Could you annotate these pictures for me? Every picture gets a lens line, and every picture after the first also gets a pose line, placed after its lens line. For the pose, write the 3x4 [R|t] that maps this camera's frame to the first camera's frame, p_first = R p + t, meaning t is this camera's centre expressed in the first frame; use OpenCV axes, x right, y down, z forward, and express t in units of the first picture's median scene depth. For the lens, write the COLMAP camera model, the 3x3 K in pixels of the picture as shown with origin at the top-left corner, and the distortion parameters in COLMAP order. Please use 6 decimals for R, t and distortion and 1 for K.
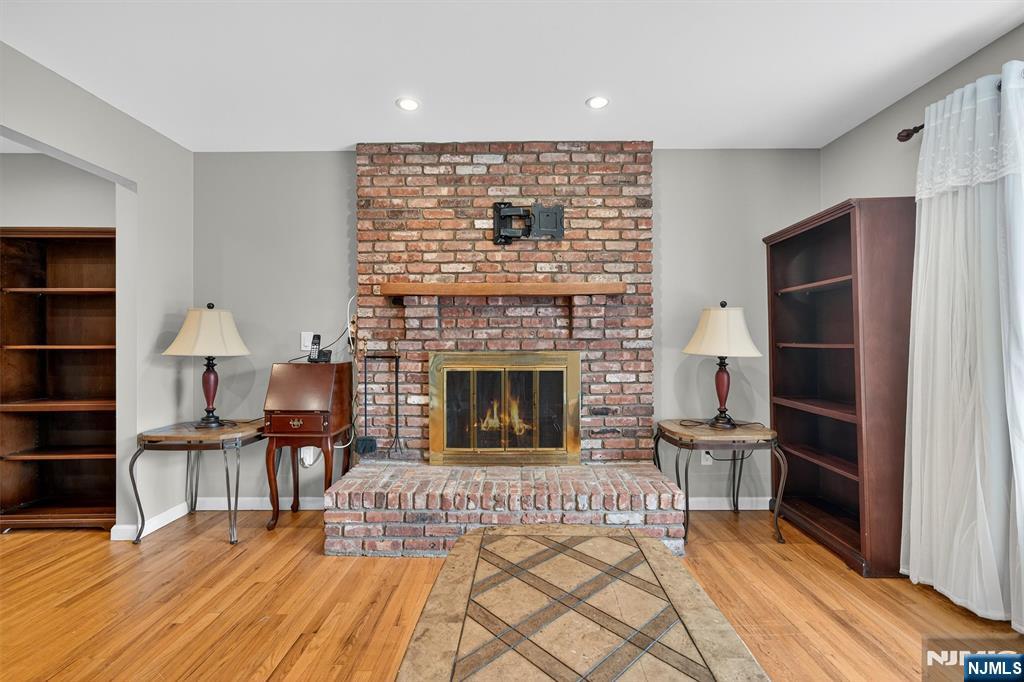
lens RADIAL K [[425.6, 0, 513.7], [0, 425.6, 338.1], [0, 0, 1]] dist [-0.002481, 0.000440]
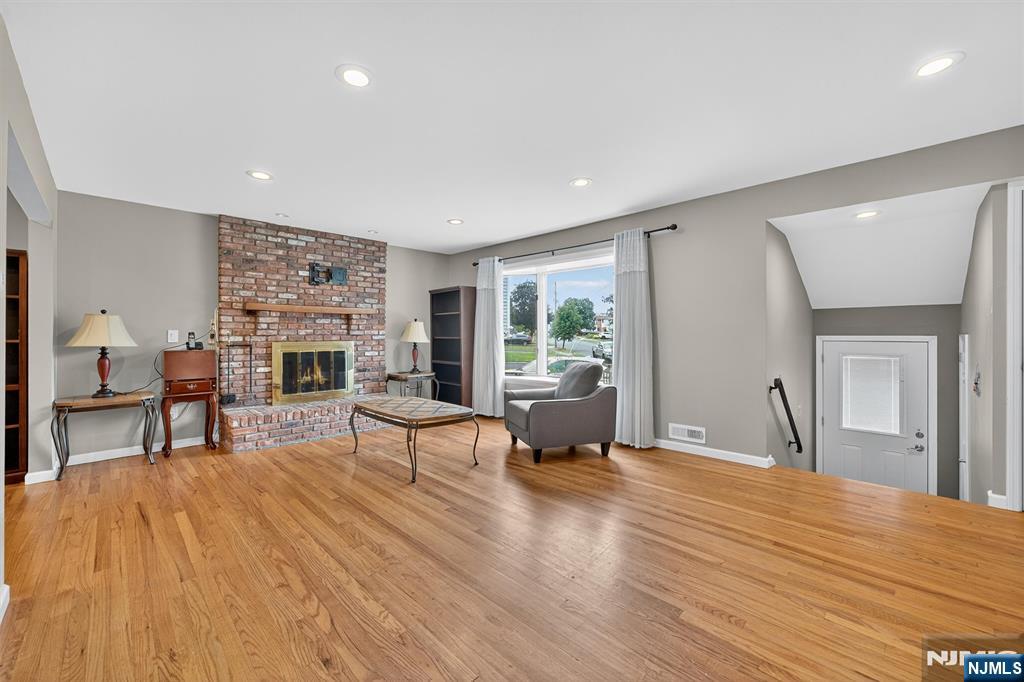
lens RADIAL K [[406.5, 0, 507.3], [0, 406.5, 338.3], [0, 0, 1]] dist [-0.014261, 0.007015]
pose [[0.701162, -0.005653, 0.712980, -0.709410], [-0.011186, 0.999758, 0.018927, -0.027210], [-0.712914, -0.021246, 0.700929, -0.877455]]
